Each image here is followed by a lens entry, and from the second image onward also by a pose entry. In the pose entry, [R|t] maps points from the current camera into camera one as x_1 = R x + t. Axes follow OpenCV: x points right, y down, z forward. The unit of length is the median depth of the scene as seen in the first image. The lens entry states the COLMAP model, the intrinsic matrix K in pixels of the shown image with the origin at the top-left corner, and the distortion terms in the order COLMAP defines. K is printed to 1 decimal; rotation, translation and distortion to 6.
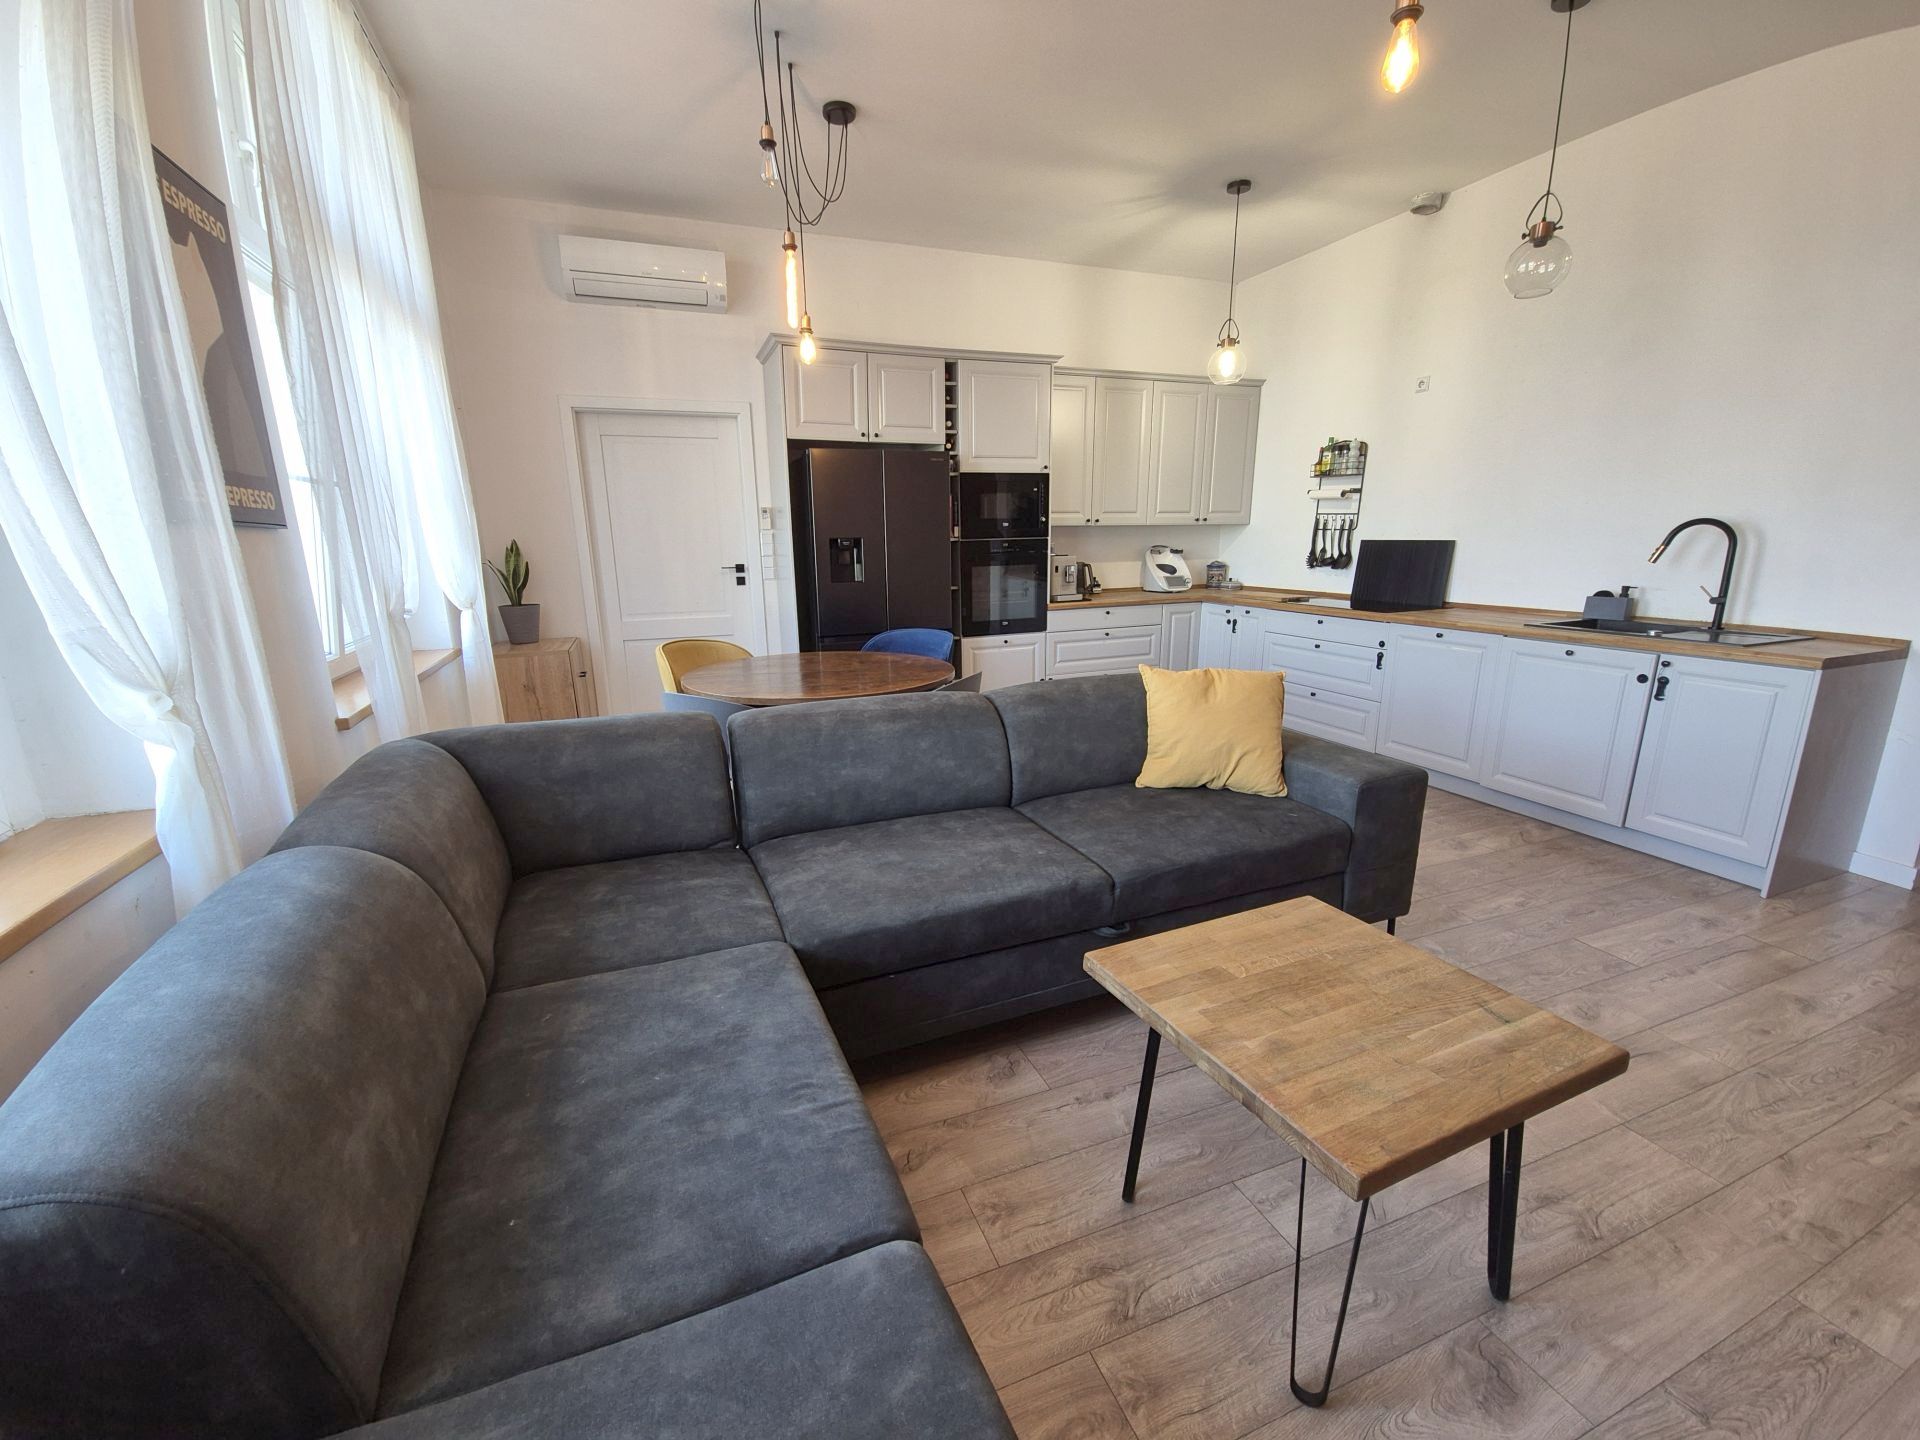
lens RADIAL K [[780.3, 0, 945.8], [0, 780.3, 729.6], [0, 0, 1]] dist [0.007086, -0.004729]
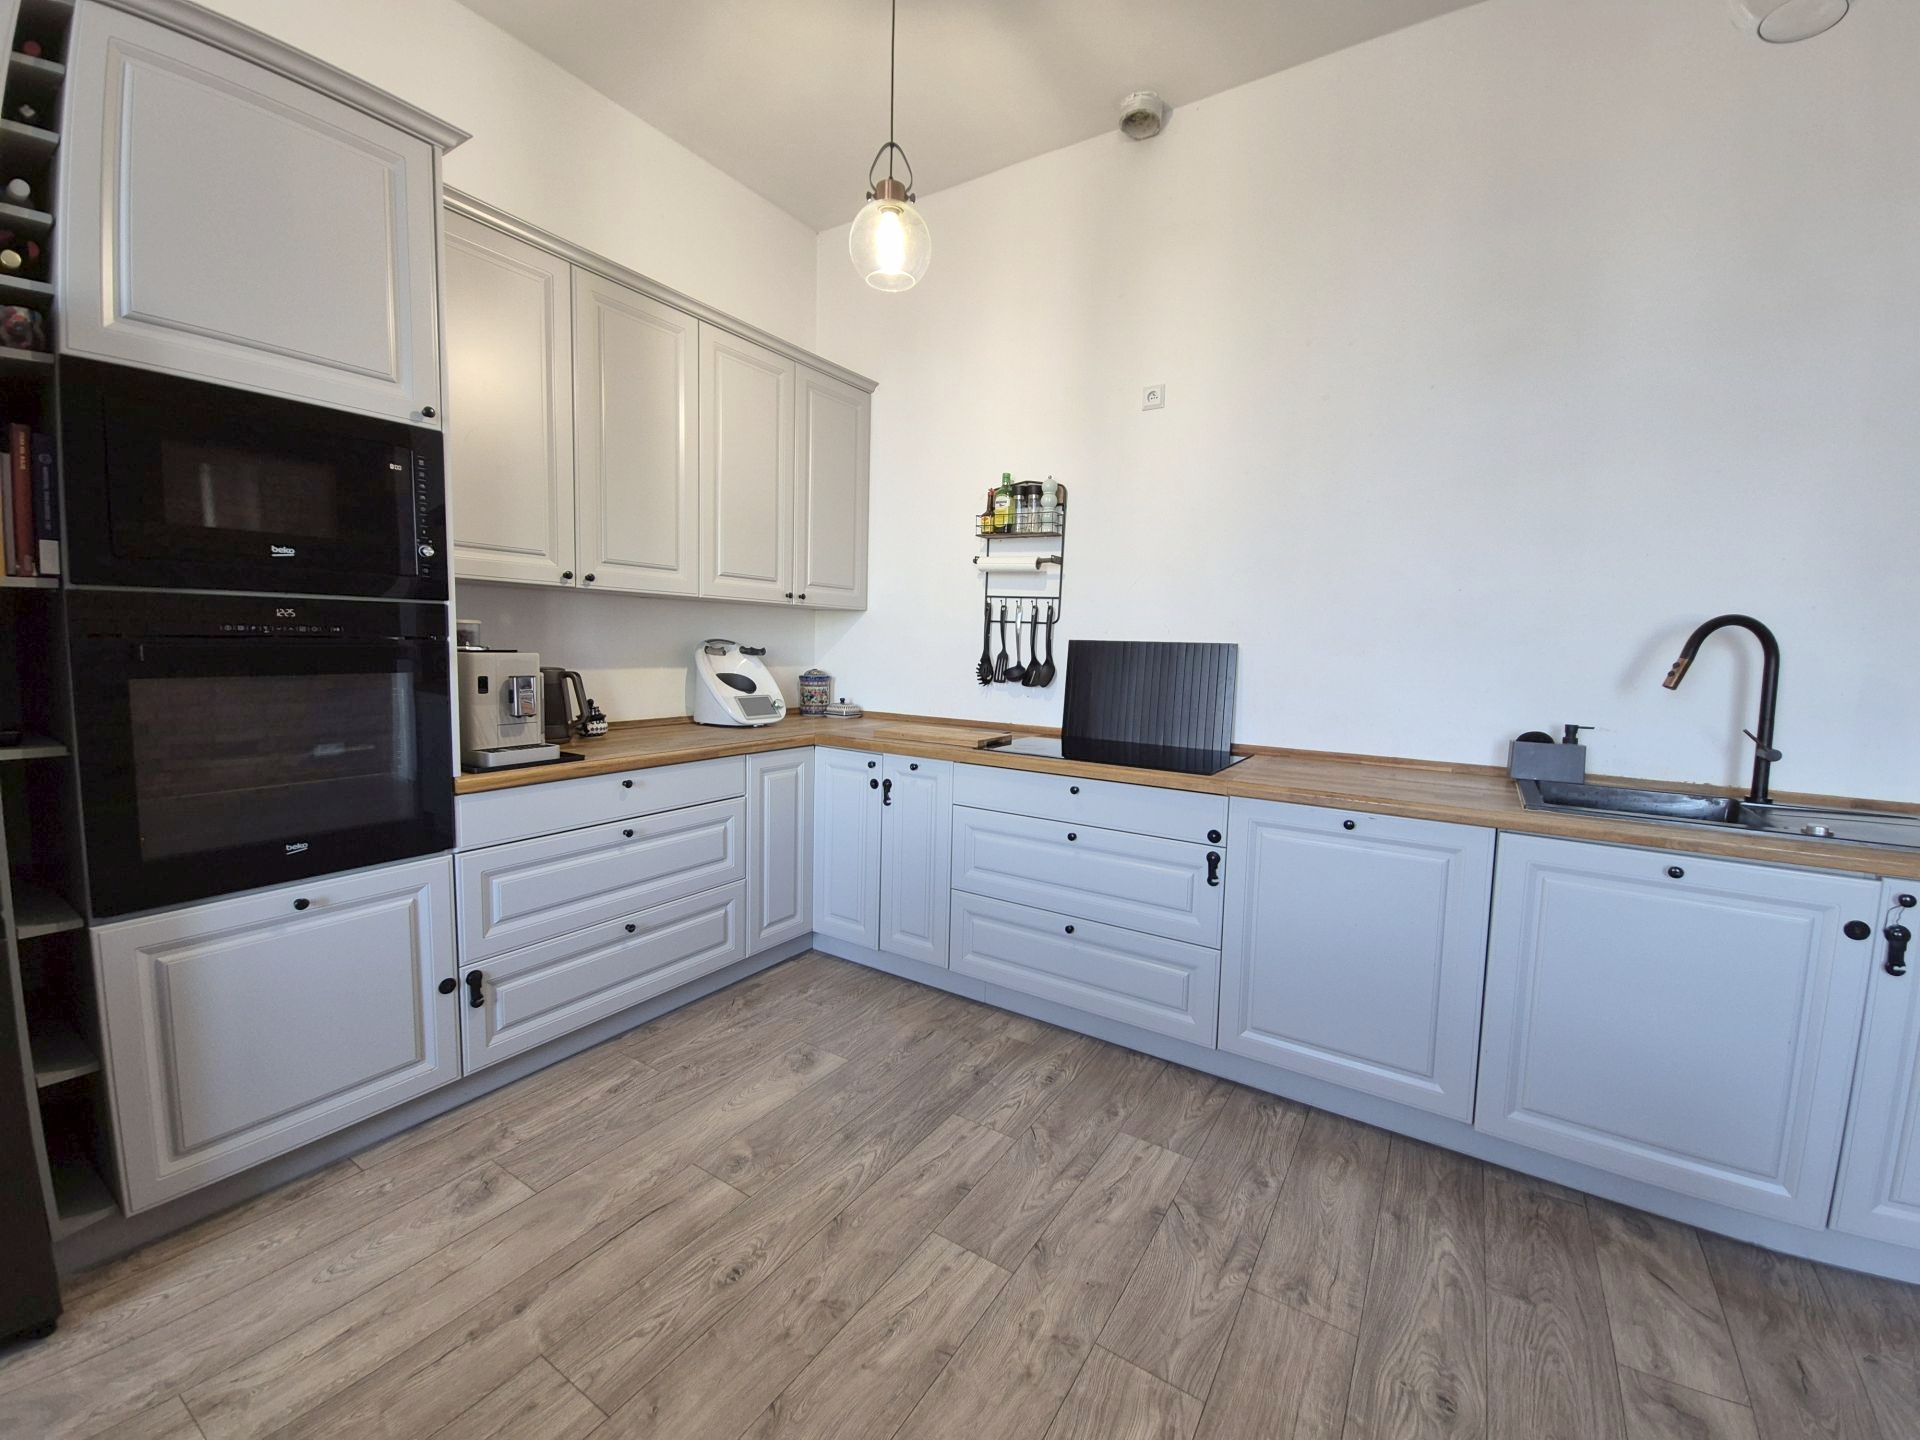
lens RADIAL K [[777.9, 0, 974.2], [0, 777.9, 710.1], [0, 0, 1]] dist [0.001748, -0.005287]
pose [[0.801115, -0.015804, 0.598302, 0.128616], [0.109167, 0.986741, -0.120107, -0.144570], [-0.588471, 0.161534, 0.792218, 0.665492]]
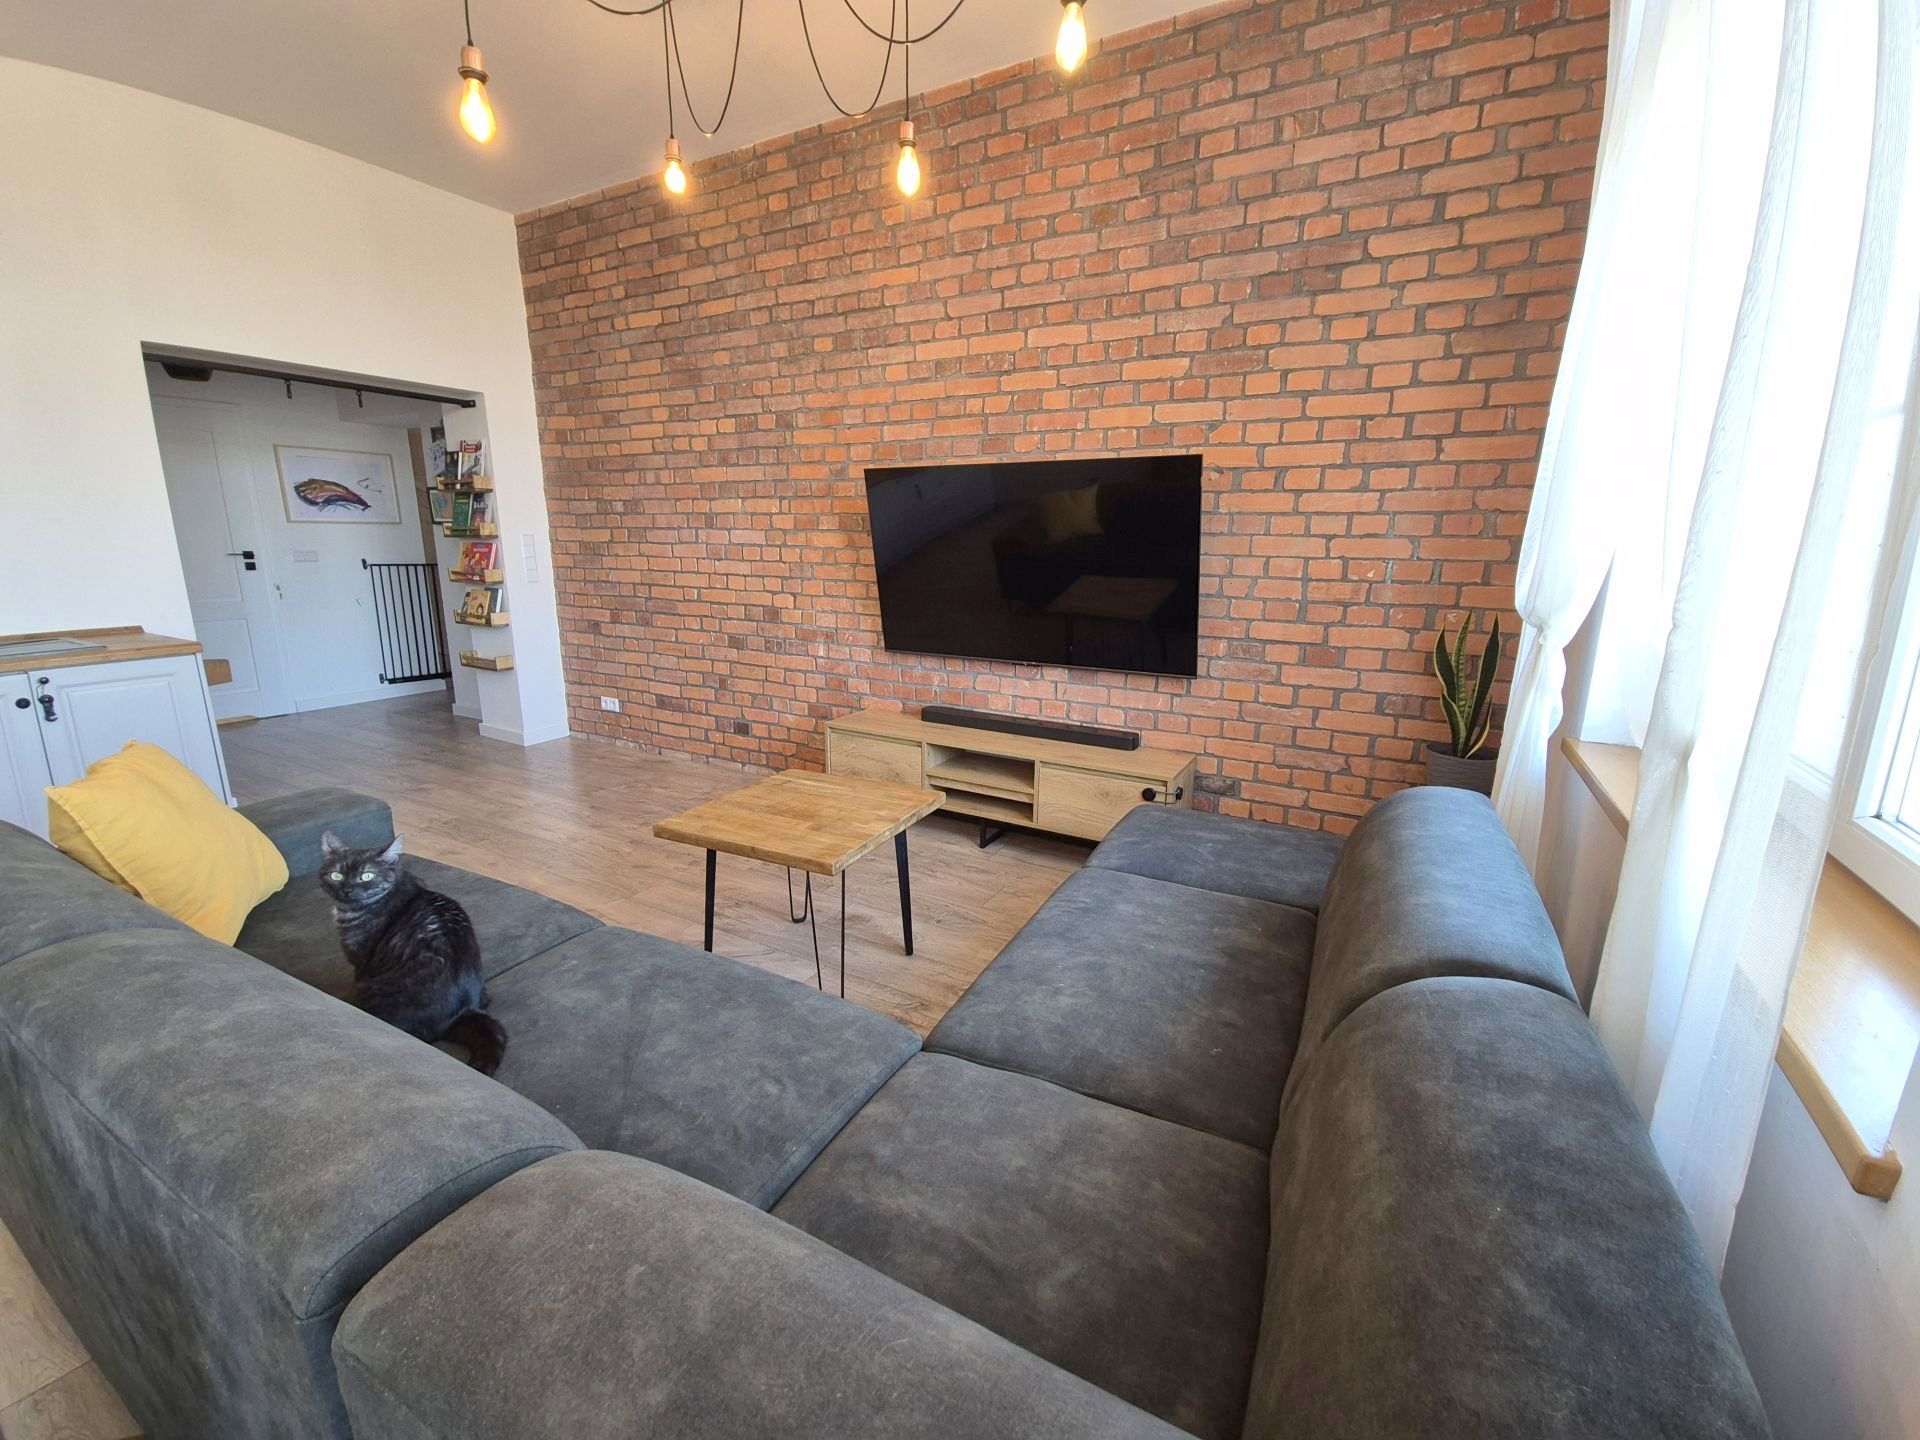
lens RADIAL K [[782.2, 0, 974.0], [0, 782.2, 708.5], [0, 0, 1]] dist [-0.000015, 0.000082]
pose [[-0.648140, -0.156982, 0.745165, -0.307696], [0.185001, 0.916749, 0.354042, -0.122375], [-0.738708, 0.367325, -0.565140, 0.513348]]
